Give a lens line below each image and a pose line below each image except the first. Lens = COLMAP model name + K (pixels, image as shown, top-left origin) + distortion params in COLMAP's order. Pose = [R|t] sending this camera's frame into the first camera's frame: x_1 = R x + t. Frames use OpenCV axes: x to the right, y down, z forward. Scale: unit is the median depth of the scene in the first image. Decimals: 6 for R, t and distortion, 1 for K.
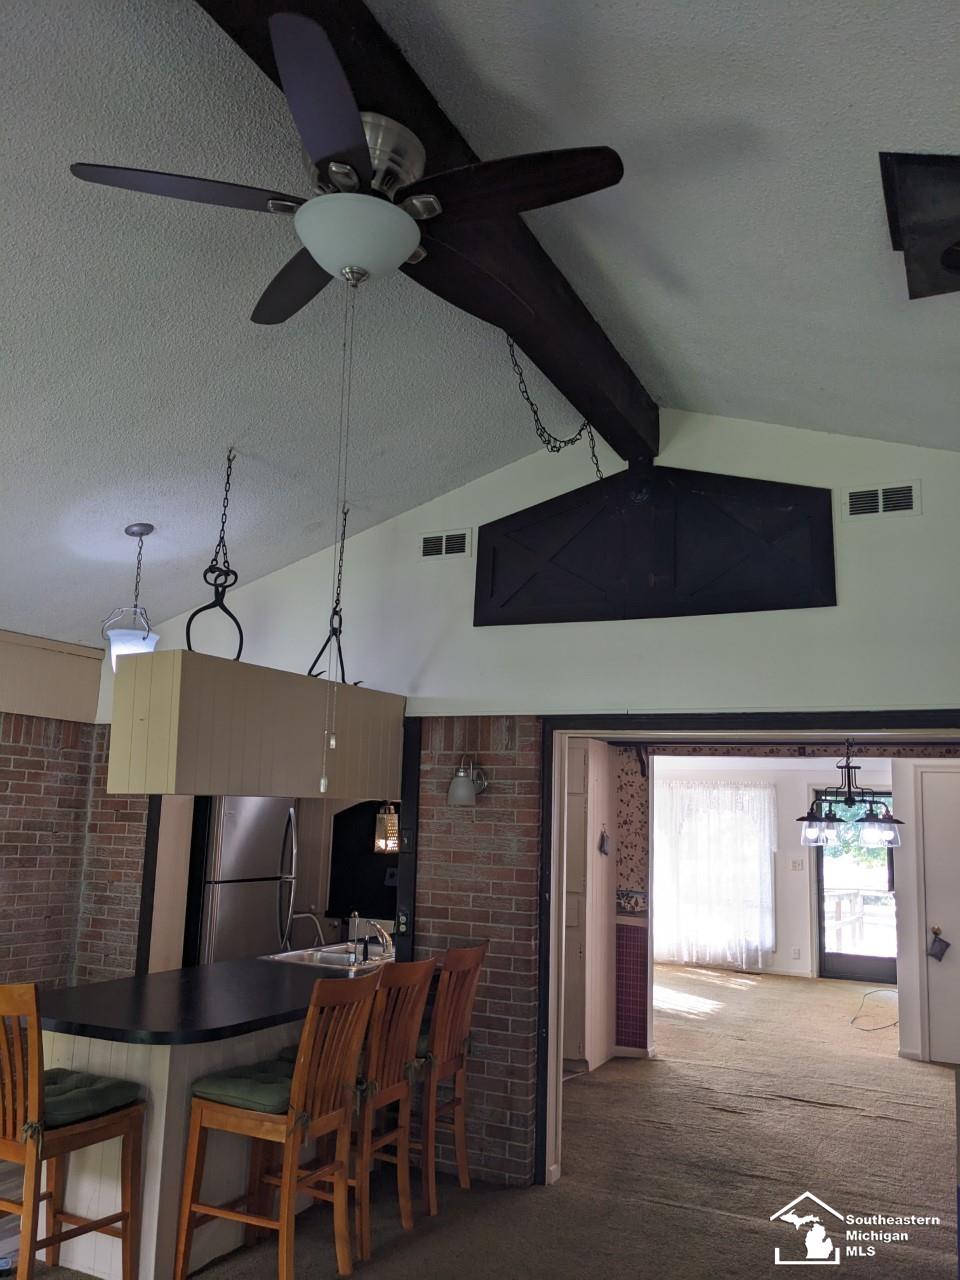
lens RADIAL K [[1009.1, 0, 481.9], [0, 1009.1, 644.7], [0, 0, 1]] dist [0.007389, -0.005179]
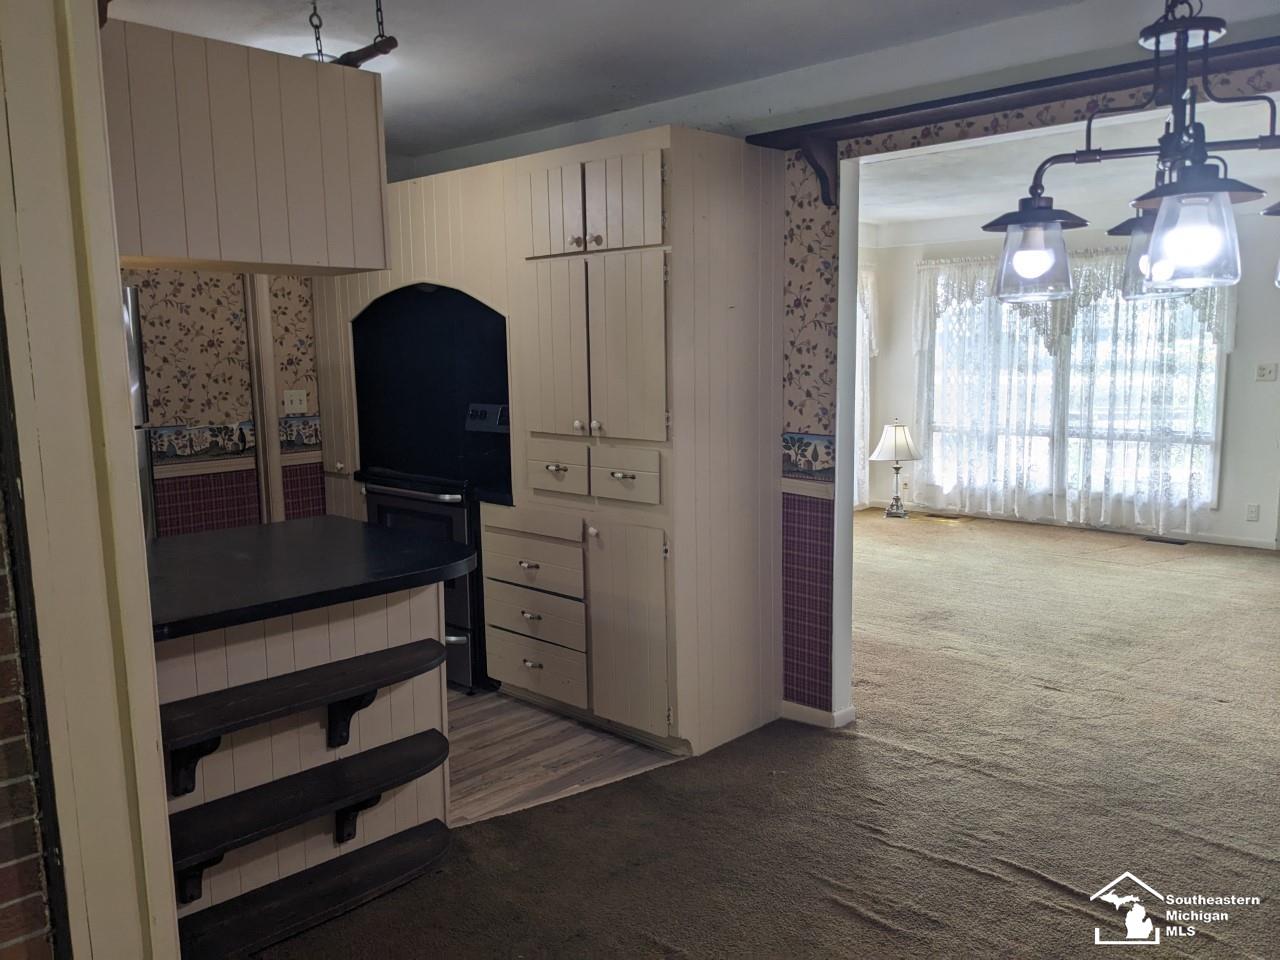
lens RADIAL K [[1009.1, 0, 635.7], [0, 1009.1, 486.9], [0, 0, 1]] dist [0.007389, -0.005179]
pose [[0.945613, -0.004158, -0.325267, 0.233461], [0.102028, 0.953253, 0.284427, 0.112485], [0.308879, -0.302144, 0.901833, 0.491422]]
